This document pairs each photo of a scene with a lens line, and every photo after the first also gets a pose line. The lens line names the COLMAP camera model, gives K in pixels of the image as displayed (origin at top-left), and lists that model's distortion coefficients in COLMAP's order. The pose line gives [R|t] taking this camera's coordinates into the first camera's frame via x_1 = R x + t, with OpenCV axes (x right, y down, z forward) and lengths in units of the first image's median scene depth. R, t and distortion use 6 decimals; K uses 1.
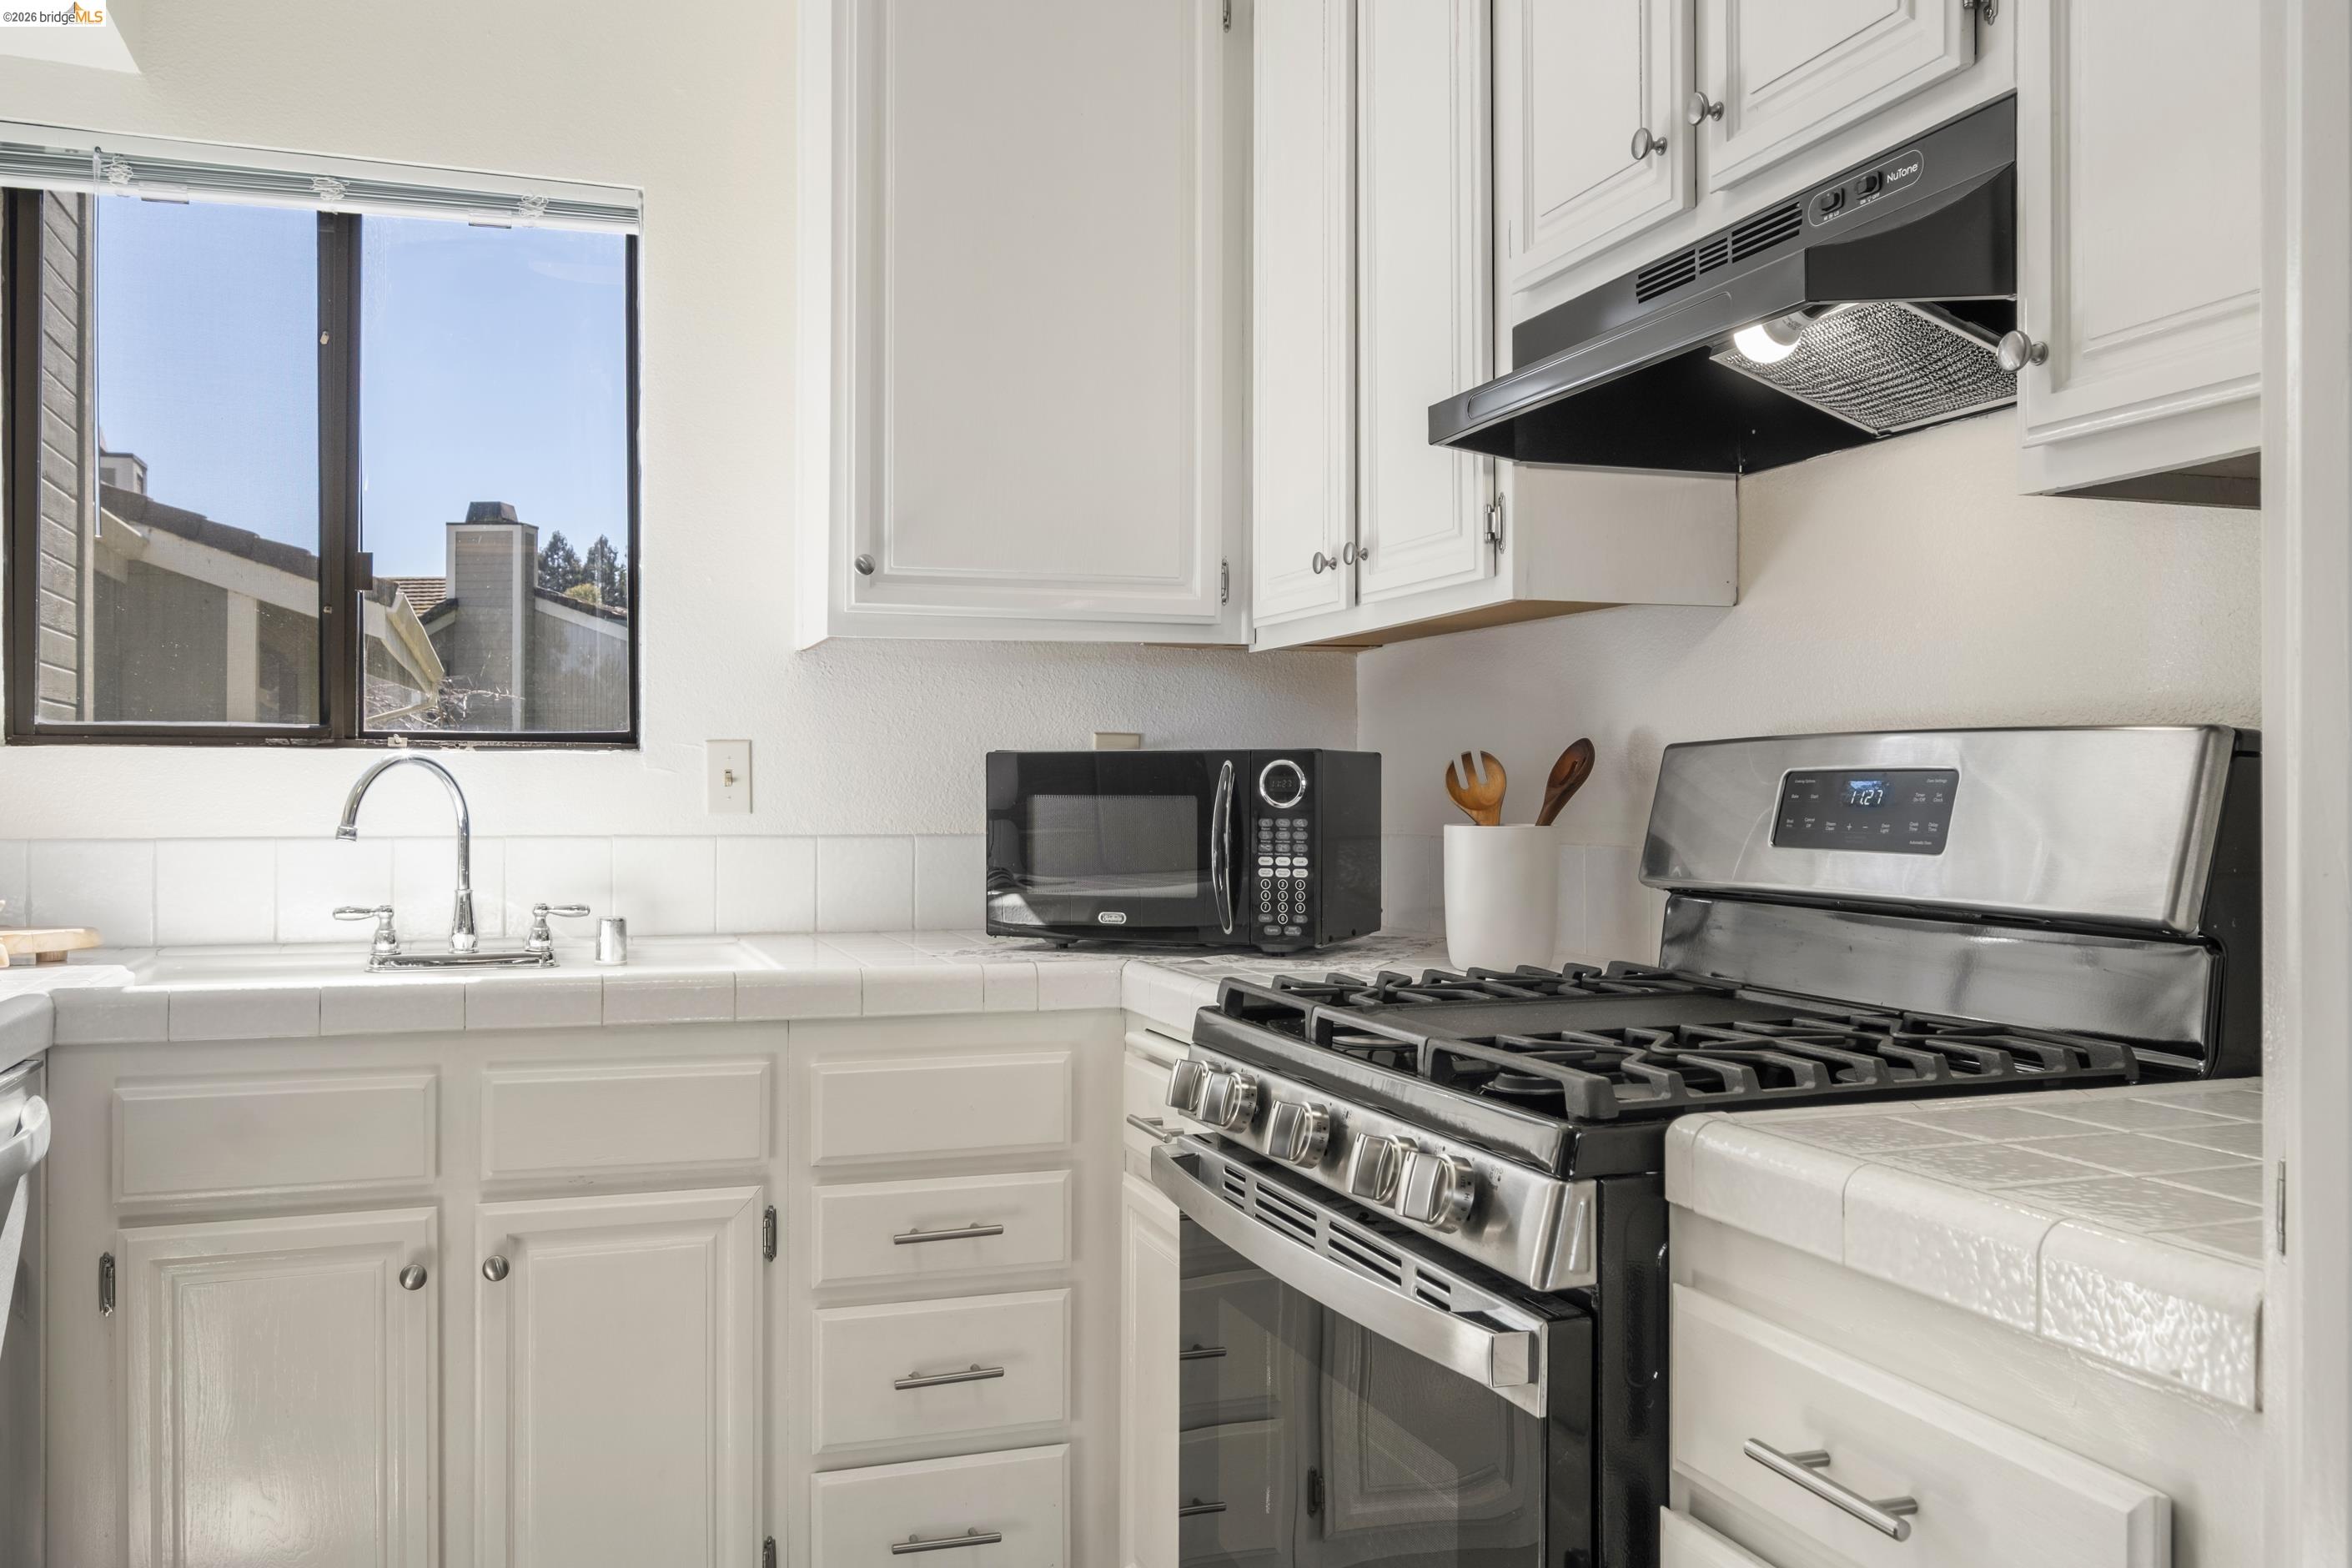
lens RADIAL K [[1905.1, 0, 1177.5], [0, 1905.1, 785.3], [0, 0, 1]] dist [-0.013190, 0.007374]
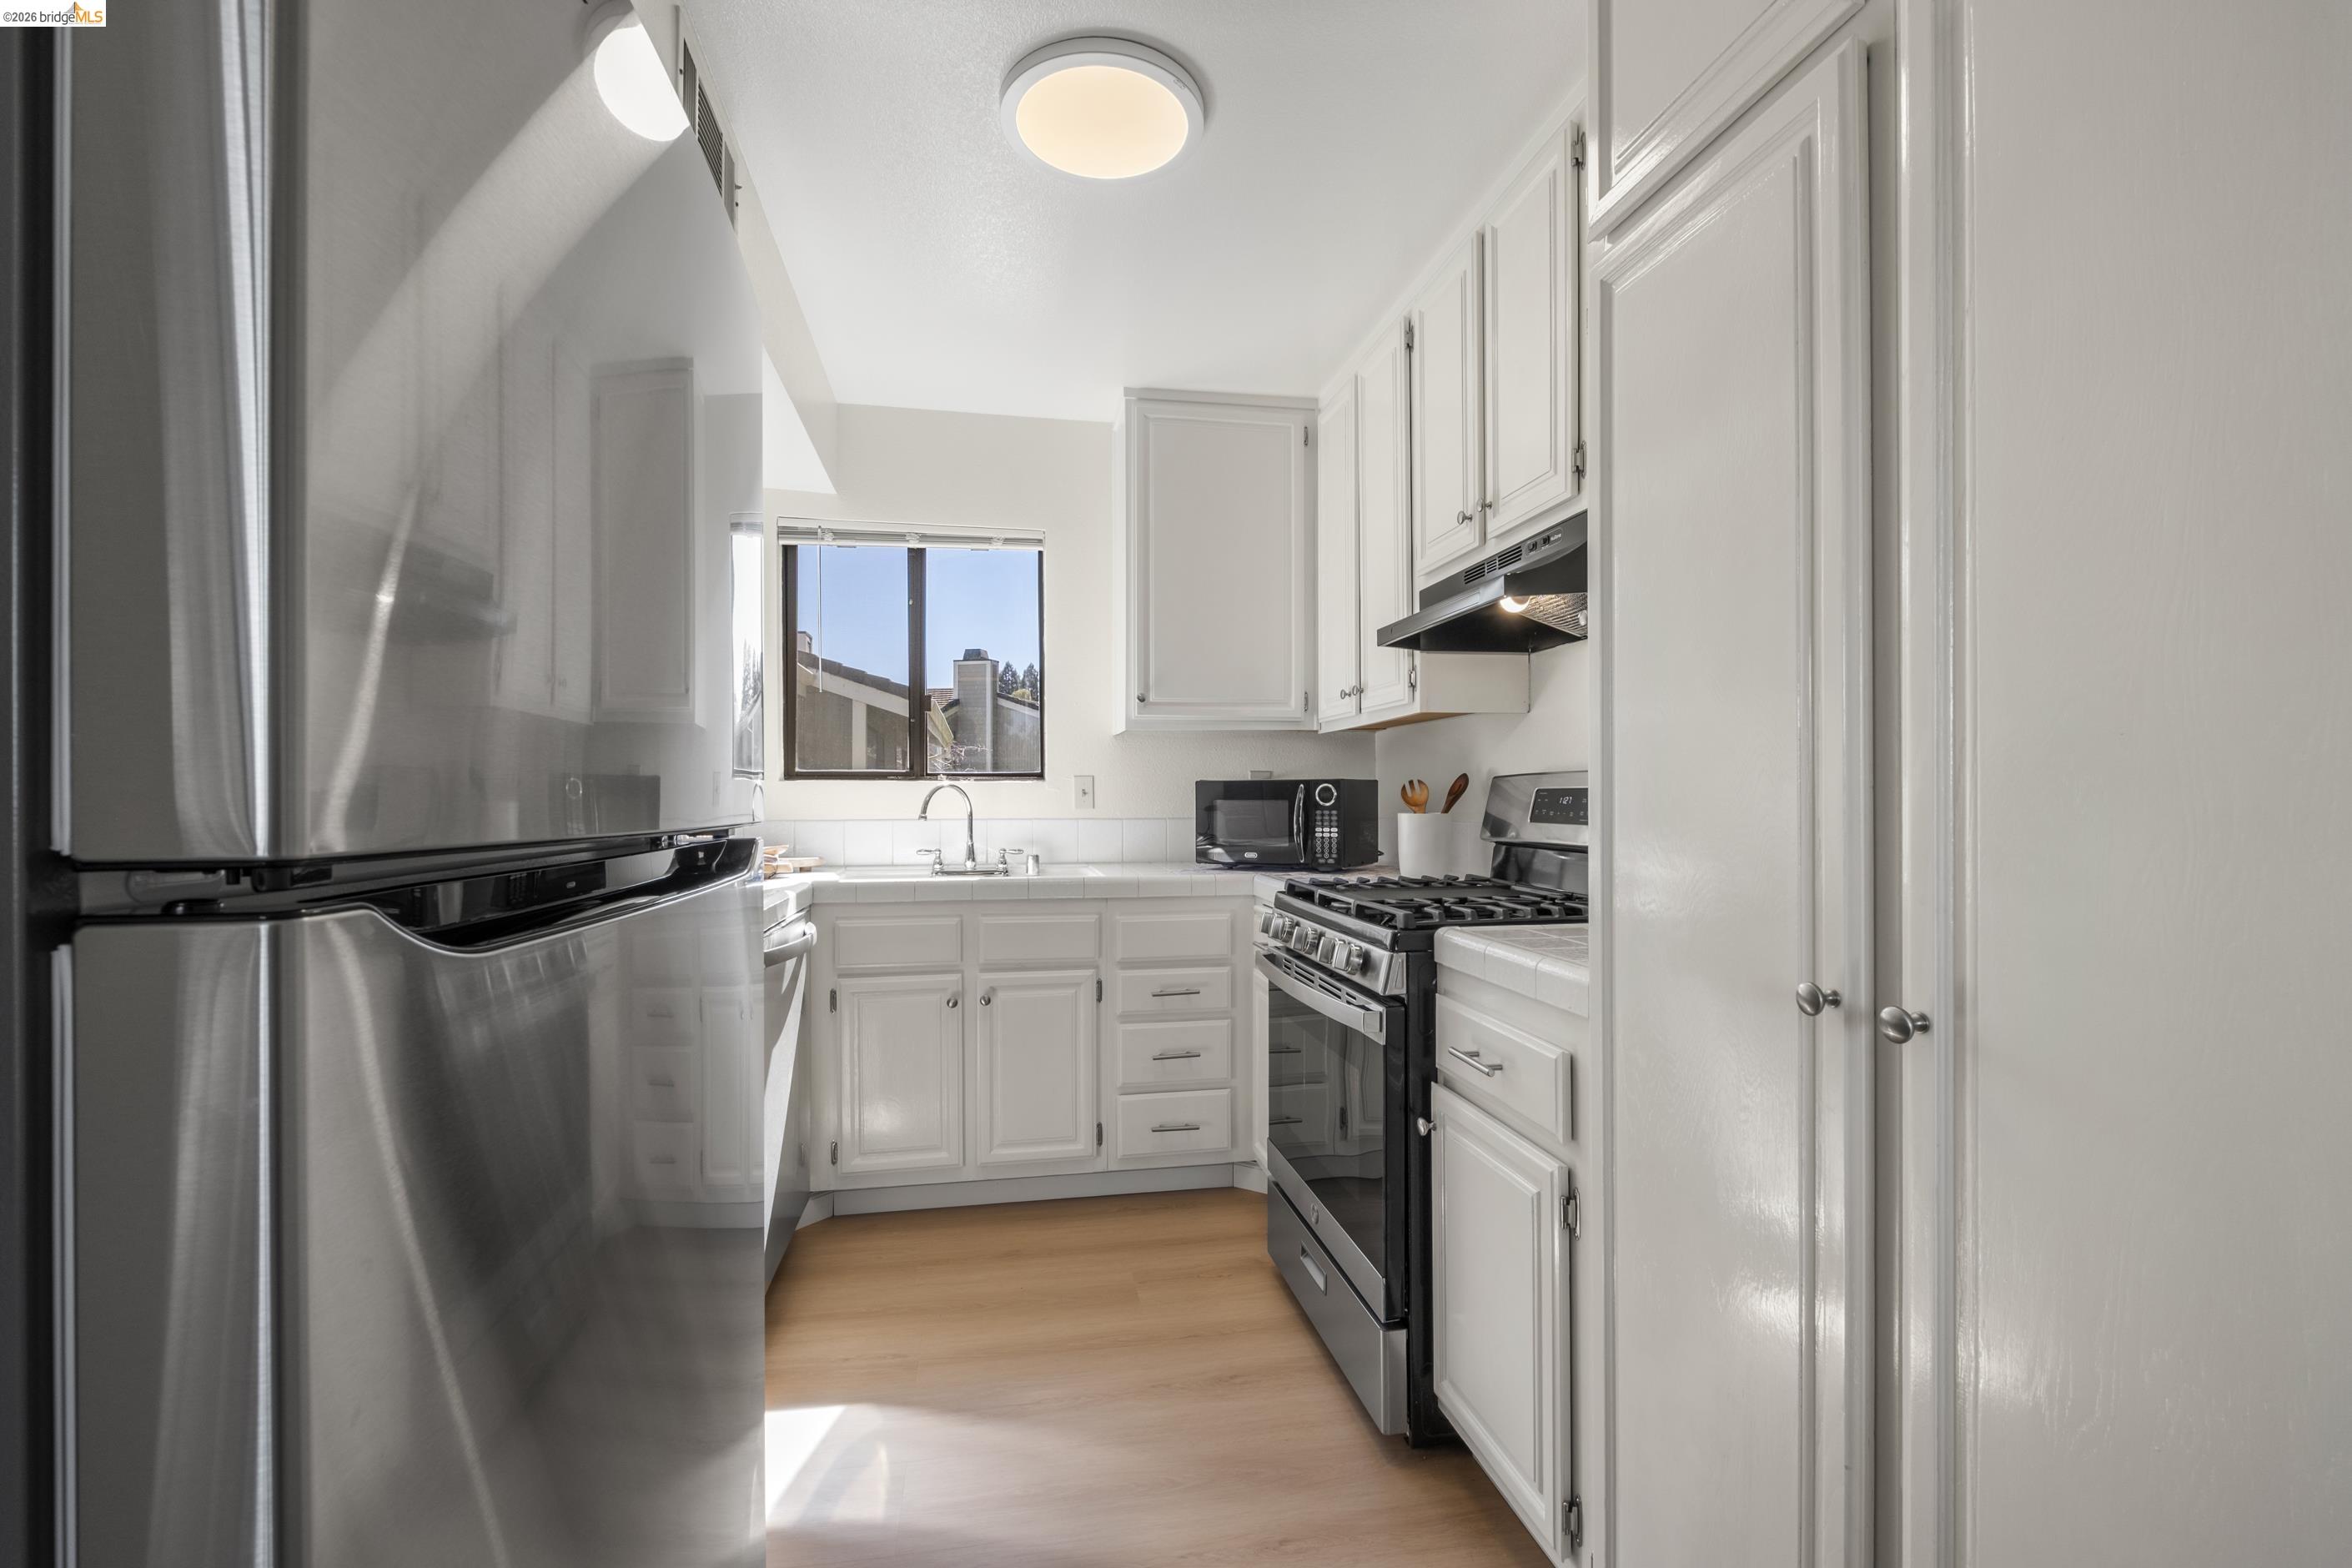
lens RADIAL K [[1034.5, 0, 1175.9], [0, 1034.5, 793.7], [0, 0, 1]] dist [0.000522, 0.000031]
pose [[0.988064, -0.003764, -0.153996, 0.071551], [0.003806, 0.999993, -0.000016, -0.002835], [0.153995, -0.000570, 0.988071, -0.224668]]
